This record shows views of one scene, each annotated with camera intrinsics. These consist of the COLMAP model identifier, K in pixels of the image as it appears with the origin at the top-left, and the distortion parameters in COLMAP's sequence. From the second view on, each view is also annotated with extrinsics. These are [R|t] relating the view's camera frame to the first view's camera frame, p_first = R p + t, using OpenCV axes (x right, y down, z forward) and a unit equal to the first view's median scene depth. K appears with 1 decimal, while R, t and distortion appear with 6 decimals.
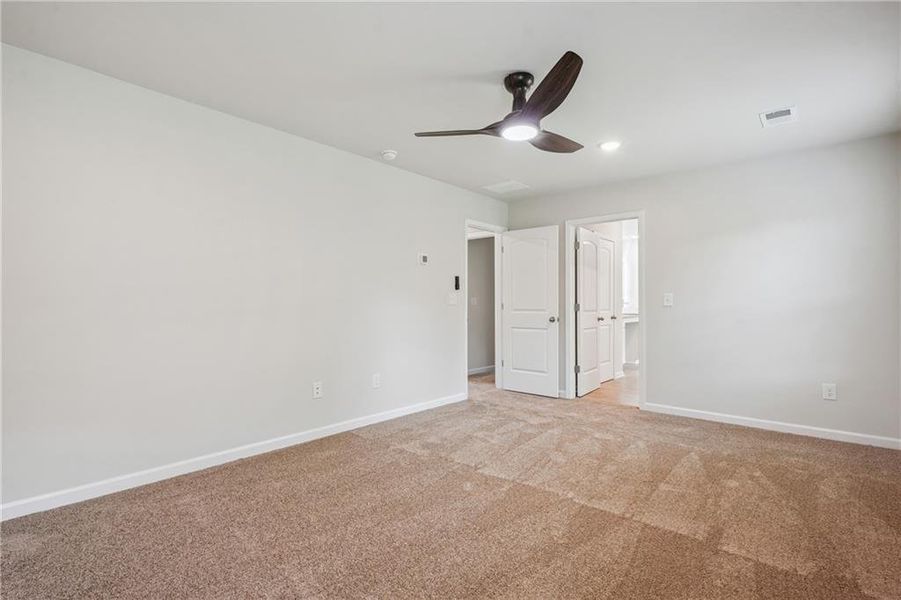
lens RADIAL K [[440.1, 0, 447.4], [0, 440.1, 300.5], [0, 0, 1]] dist [0.004243, -0.001716]
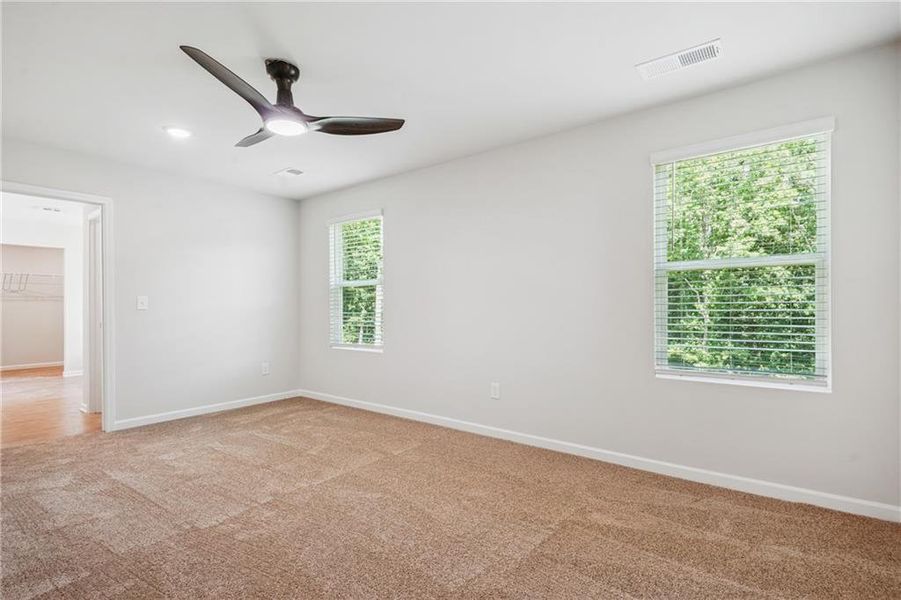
lens RADIAL K [[440.1, 0, 445.4], [0, 440.1, 305.1], [0, 0, 1]] dist [0.004243, -0.001716]
pose [[-0.052759, -0.000637, 0.998607, -0.681465], [-0.000476, 1.000000, 0.000613, 0.002773], [-0.998607, -0.000443, -0.052759, 0.599389]]
